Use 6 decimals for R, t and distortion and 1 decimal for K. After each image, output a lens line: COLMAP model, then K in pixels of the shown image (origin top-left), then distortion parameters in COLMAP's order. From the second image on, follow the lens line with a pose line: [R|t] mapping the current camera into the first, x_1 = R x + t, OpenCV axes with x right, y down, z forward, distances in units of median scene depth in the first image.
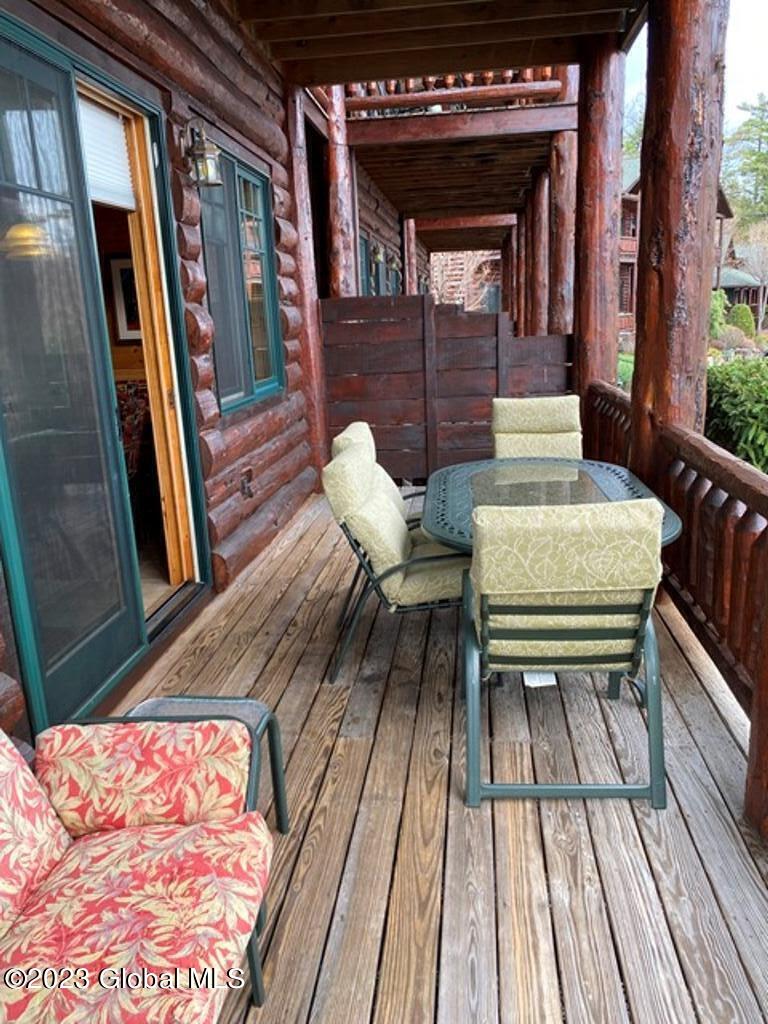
lens RADIAL K [[773.6, 0, 382.3], [0, 773.6, 514.0], [0, 0, 1]] dist [0.024017, -0.027448]
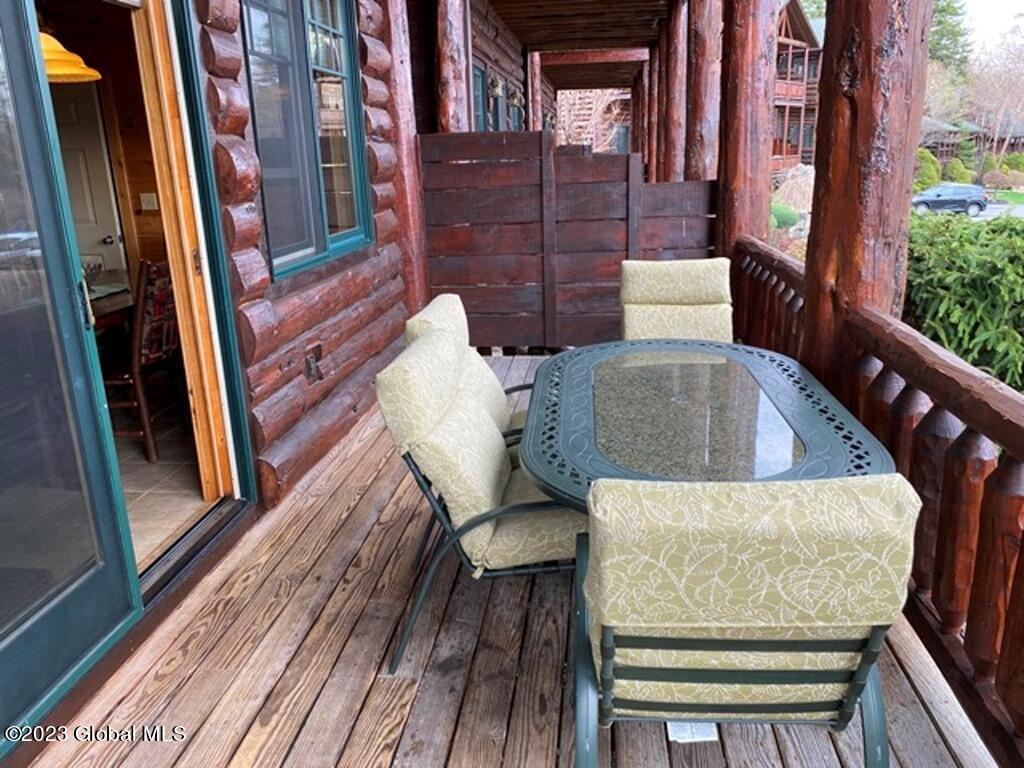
lens RADIAL K [[773.6, 0, 515.3], [0, 773.6, 374.6], [0, 0, 1]] dist [0.024017, -0.027448]
pose [[0.999902, 0.010266, 0.009524, 0.031499], [-0.010490, 0.999663, 0.023758, -0.060268], [-0.009276, -0.023856, 0.999672, 0.239628]]
